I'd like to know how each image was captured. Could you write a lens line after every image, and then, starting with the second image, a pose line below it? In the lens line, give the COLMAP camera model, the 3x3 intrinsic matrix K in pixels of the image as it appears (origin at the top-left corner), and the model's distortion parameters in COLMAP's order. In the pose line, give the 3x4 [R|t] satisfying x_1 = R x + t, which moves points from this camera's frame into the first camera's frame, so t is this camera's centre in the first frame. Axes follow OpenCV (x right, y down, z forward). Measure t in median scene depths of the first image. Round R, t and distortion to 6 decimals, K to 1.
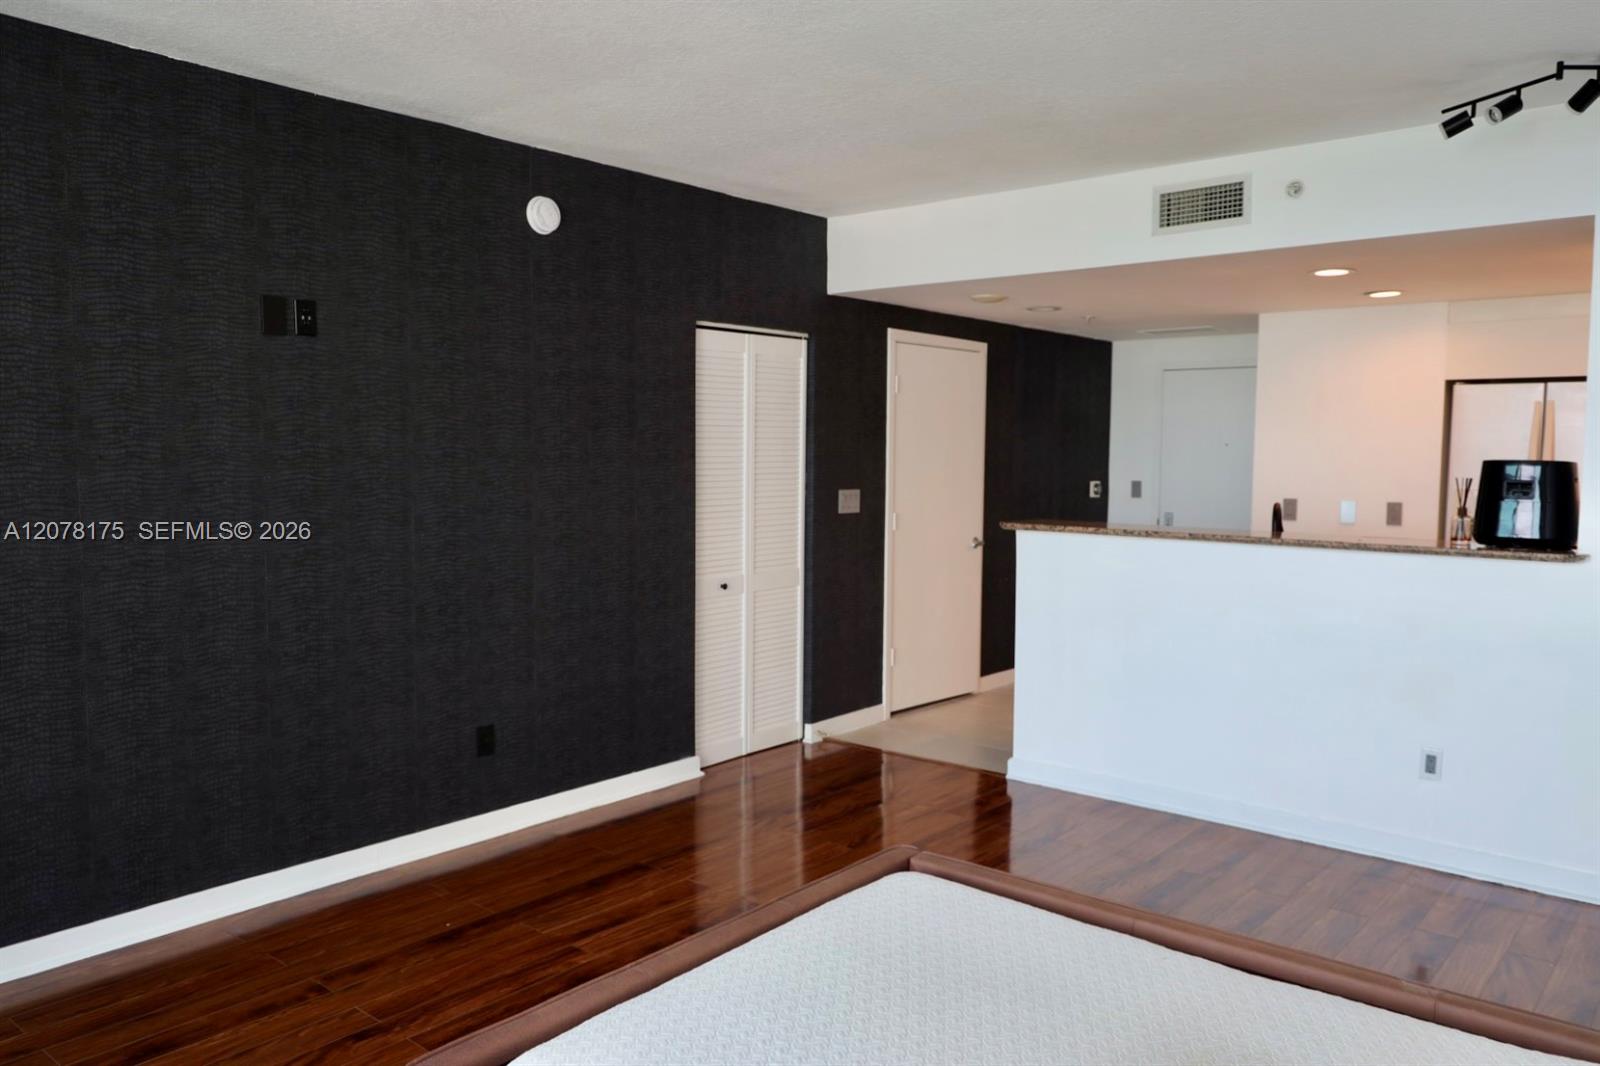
lens RADIAL K [[1183.8, 0, 793.6], [0, 1183.8, 541.1], [0, 0, 1]] dist [0.007621, 0.010195]
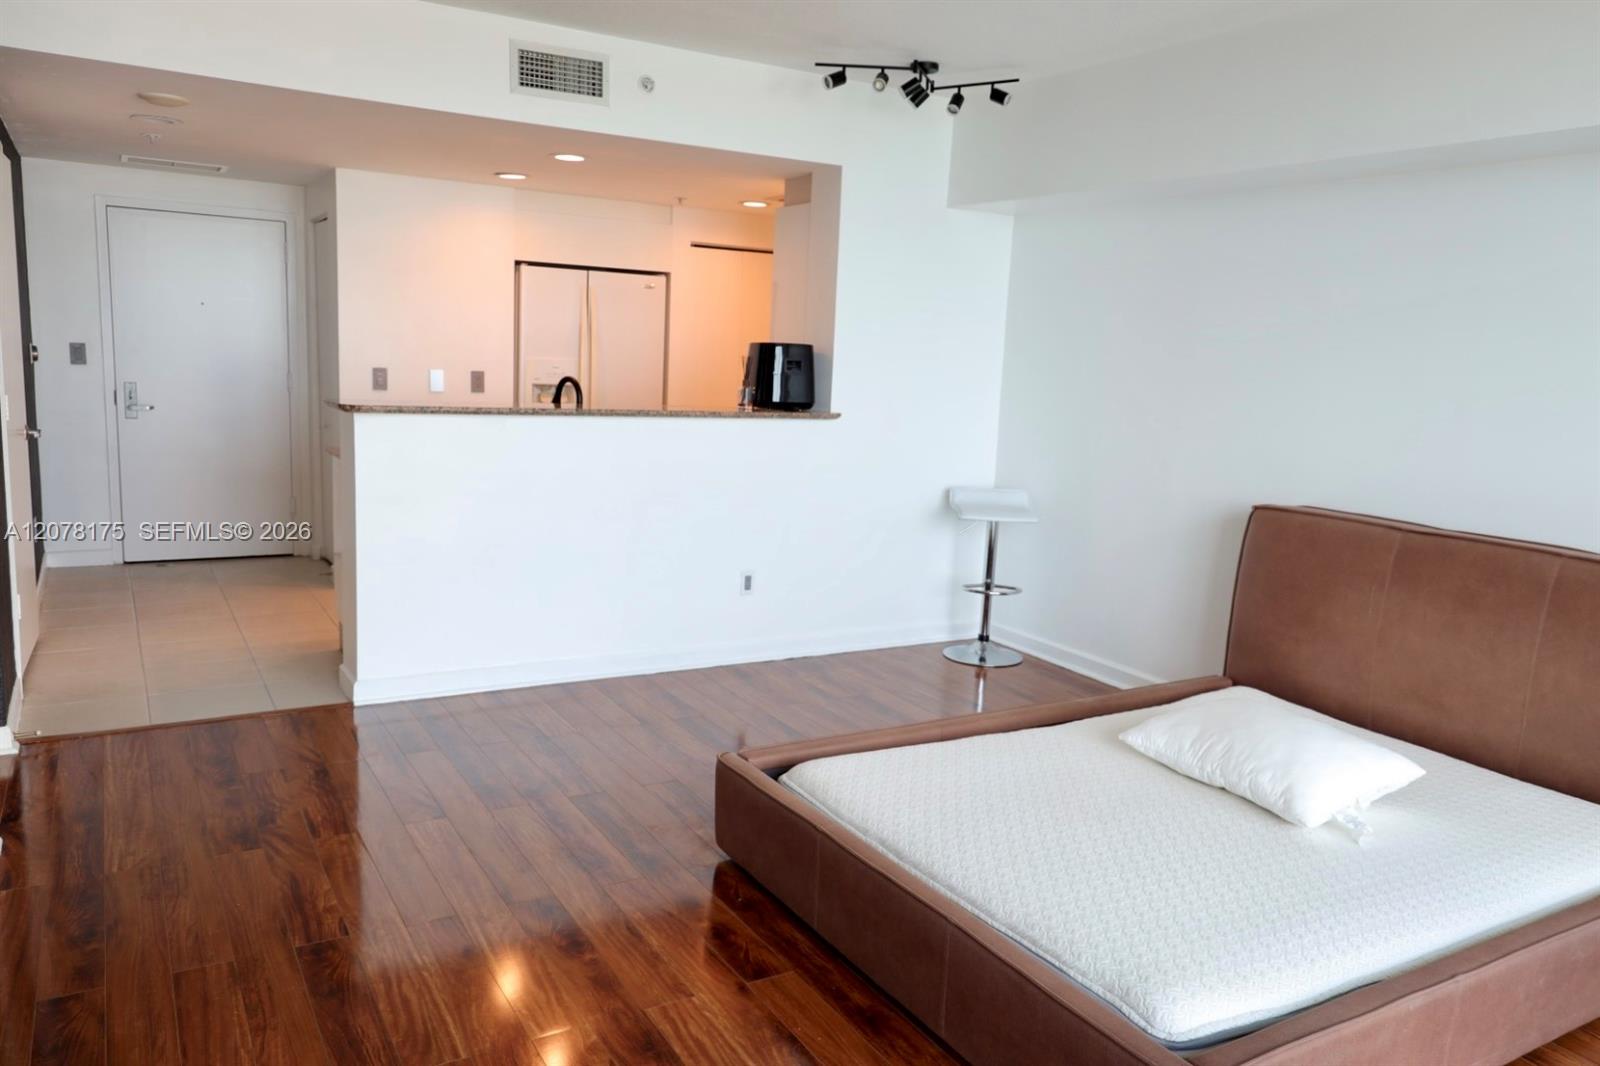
lens RADIAL K [[1195.7, 0, 800.0], [0, 1195.7, 533.0], [0, 0, 1]] dist [0.021415, 0.005849]
pose [[0.326969, -0.139268, 0.934717, -0.562518], [0.030517, 0.990122, 0.136848, -0.034571], [-0.944542, -0.016221, 0.327989, 0.464859]]
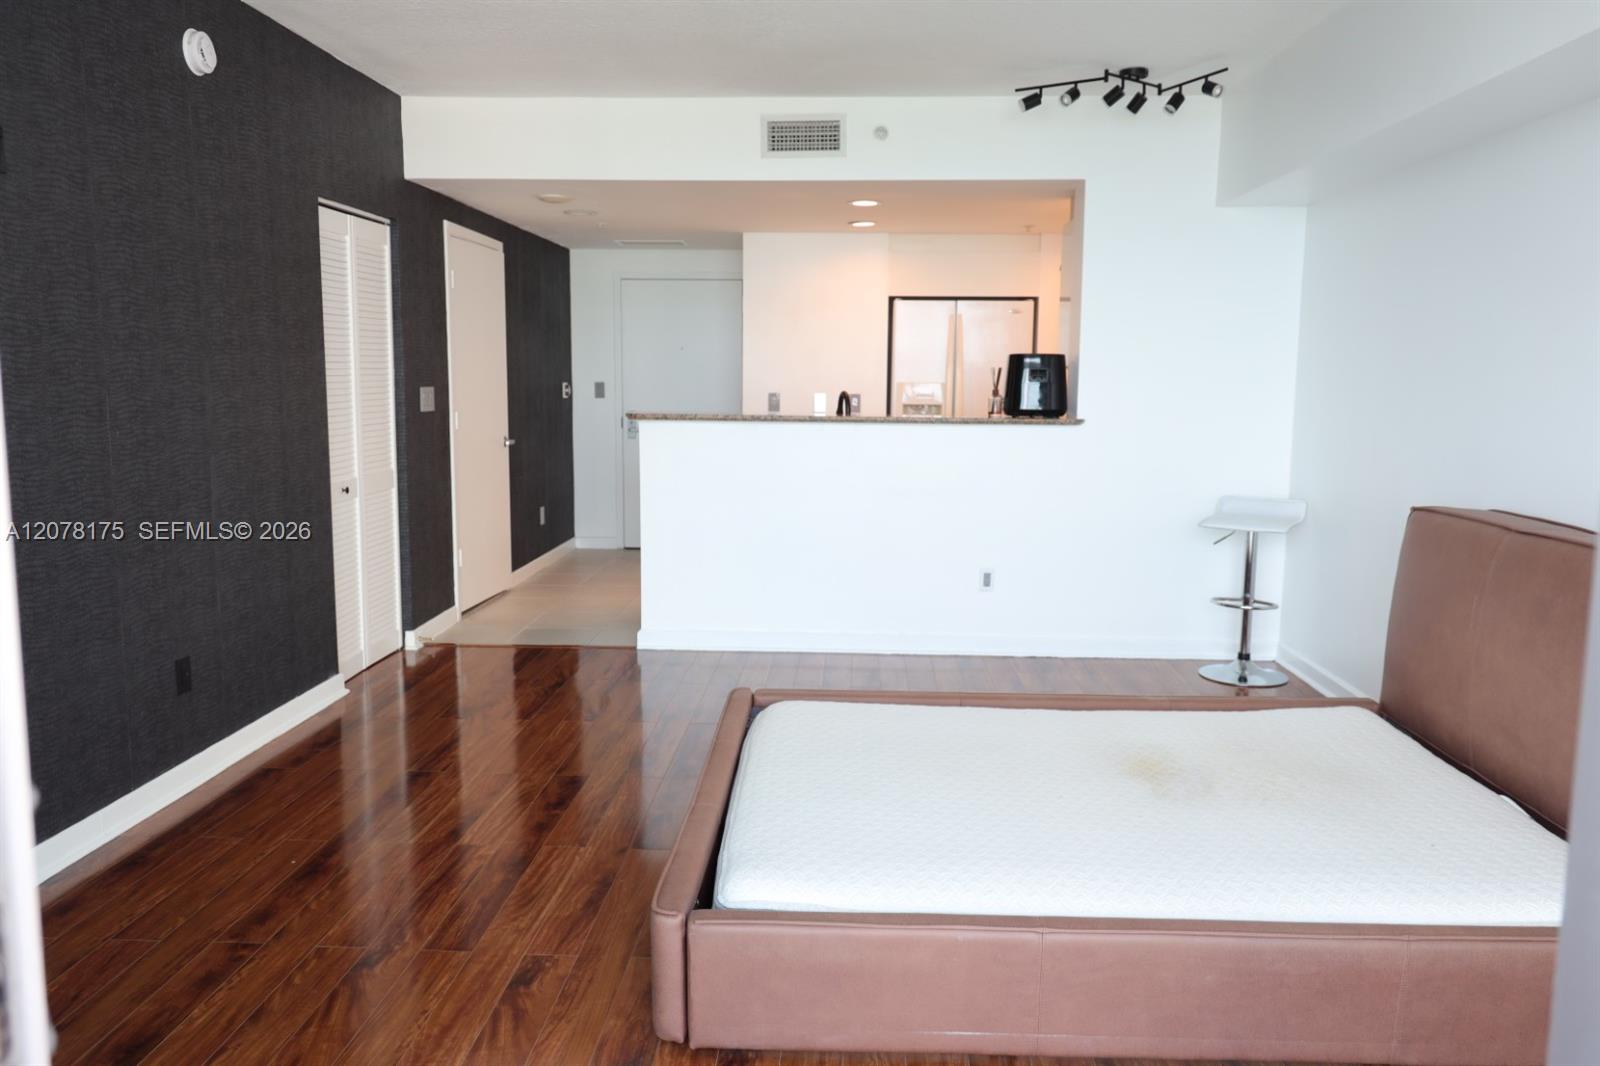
lens RADIAL K [[1195.7, 0, 800.0], [0, 1195.7, 533.0], [0, 0, 1]] dist [0.021415, 0.005849]
pose [[0.791319, -0.081948, 0.605887, -0.402270], [0.045055, 0.996098, 0.075882, 0.019192], [-0.609741, -0.032749, 0.791924, 0.044197]]
